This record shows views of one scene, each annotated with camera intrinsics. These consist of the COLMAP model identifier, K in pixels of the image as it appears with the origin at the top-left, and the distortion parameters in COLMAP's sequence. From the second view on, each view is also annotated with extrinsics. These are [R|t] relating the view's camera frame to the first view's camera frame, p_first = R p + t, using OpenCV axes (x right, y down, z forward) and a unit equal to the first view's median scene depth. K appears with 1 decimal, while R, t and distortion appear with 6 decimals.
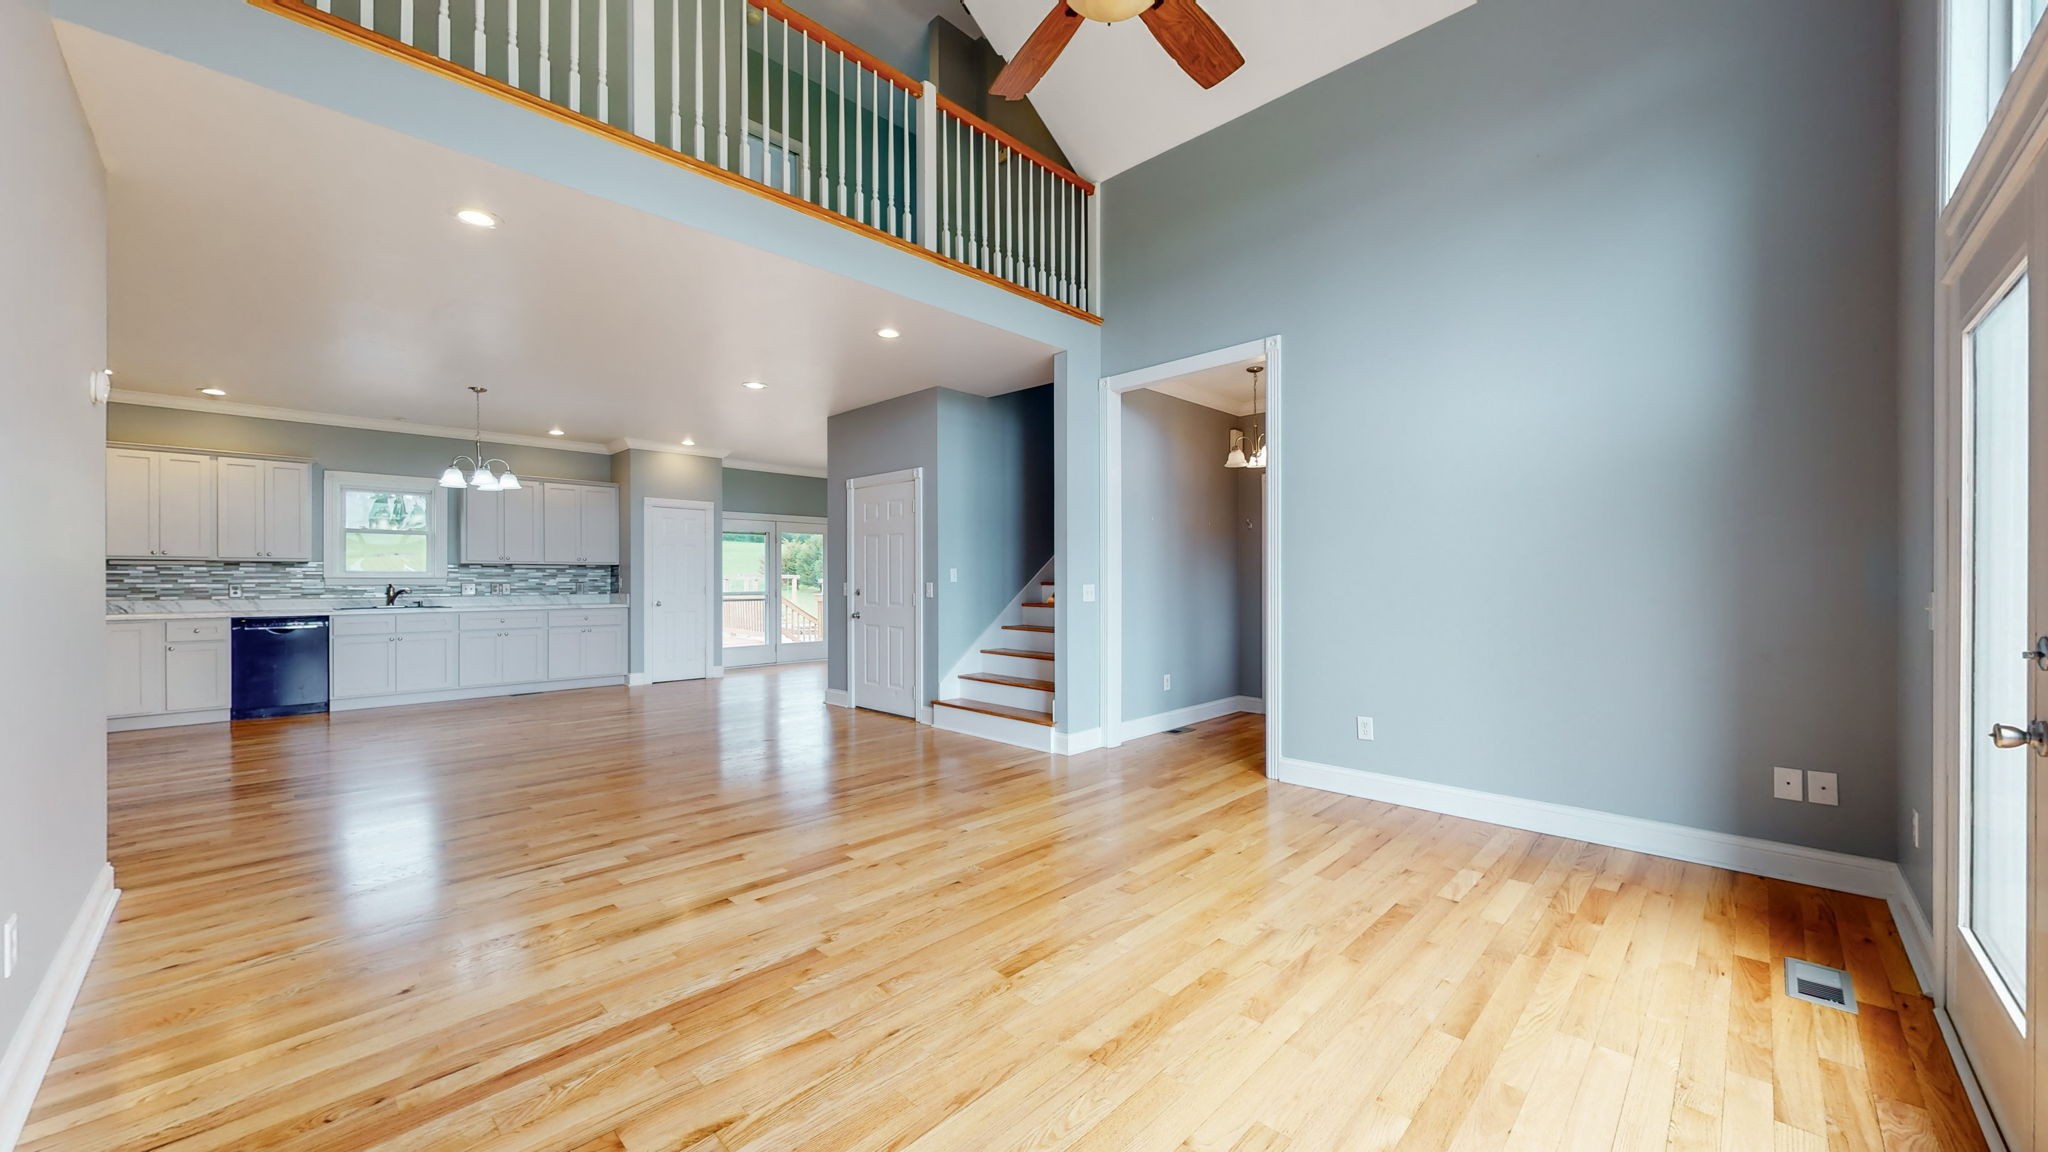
lens RADIAL K [[750.2, 0, 1022.9], [0, 750.2, 580.8], [0, 0, 1]] dist [-0.003455, 0.000745]
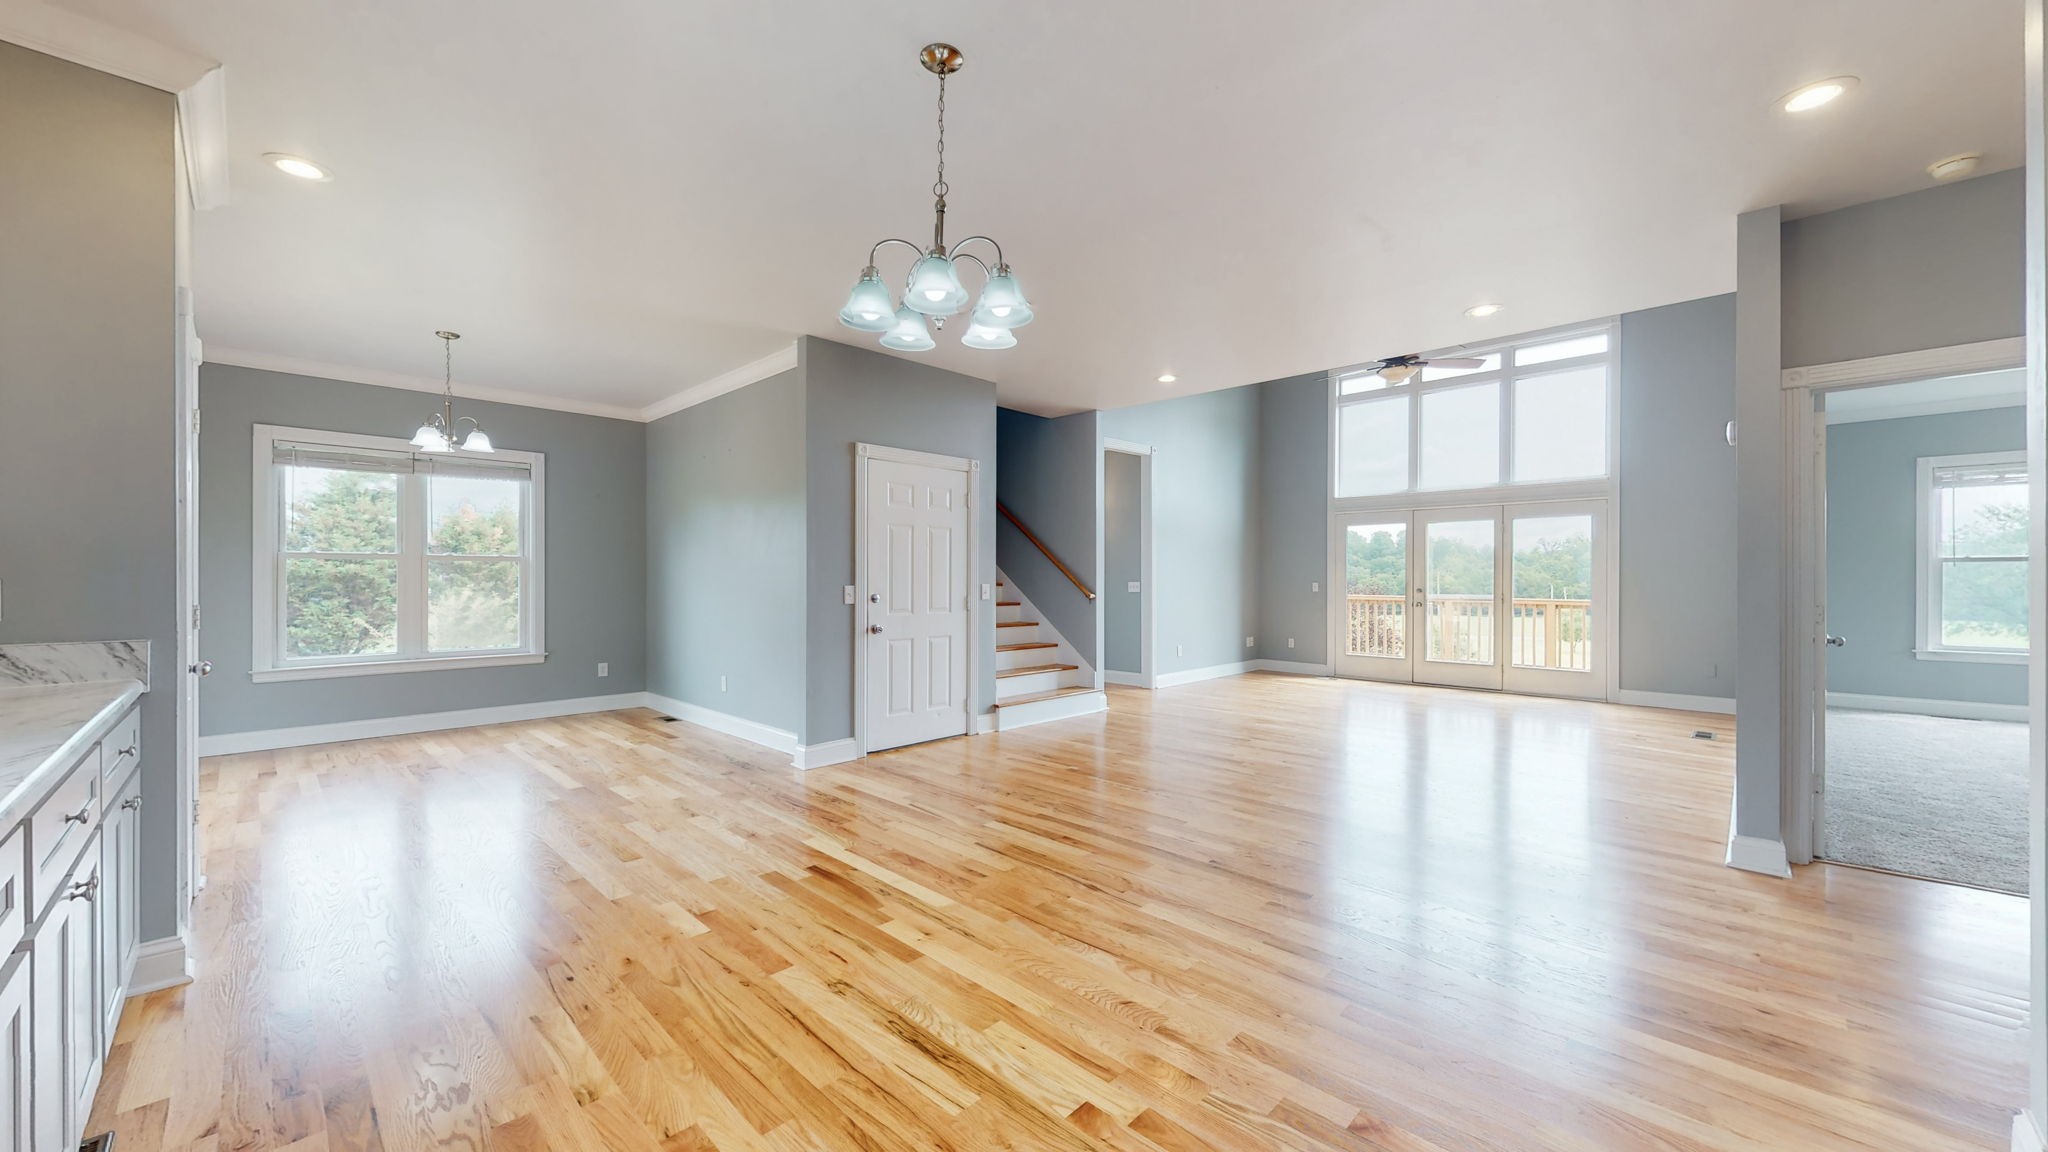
lens RADIAL K [[750.2, 0, 1038.9], [0, 750.2, 580.6], [0, 0, 1]] dist [-0.003455, 0.000745]
pose [[-0.020088, -0.003323, 0.999793, -0.792882], [-0.000924, 0.999994, 0.003305, -0.003904], [-0.999798, -0.000858, -0.020091, 0.698535]]
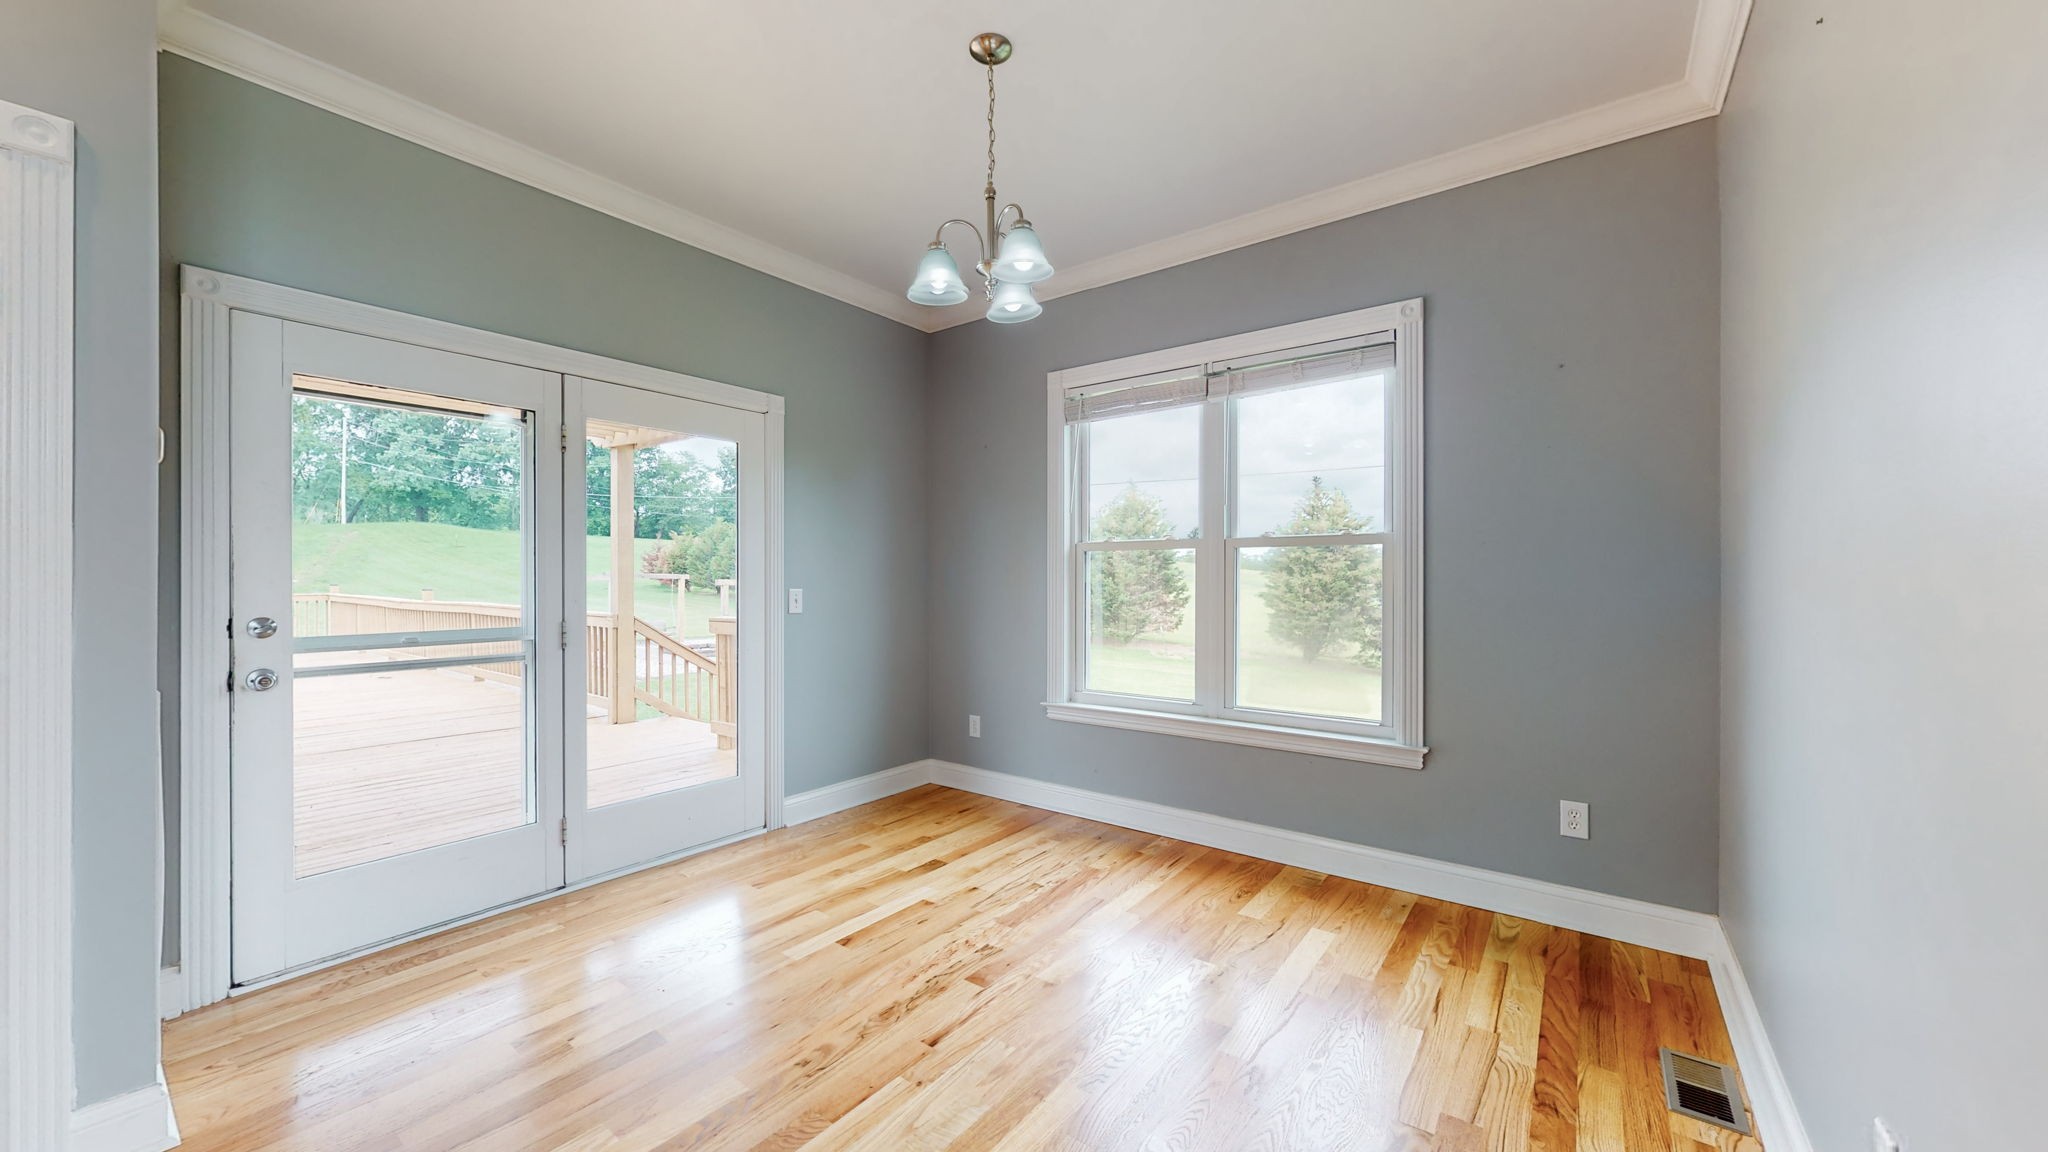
lens RADIAL K [[750.2, 0, 1024.7], [0, 750.2, 579.2], [0, 0, 1]] dist [-0.003455, 0.000745]
pose [[0.992009, -0.003527, 0.126120, -0.242070], [0.003676, 0.999993, -0.000948, -0.003356], [-0.126116, 0.001404, 0.992014, 0.874206]]
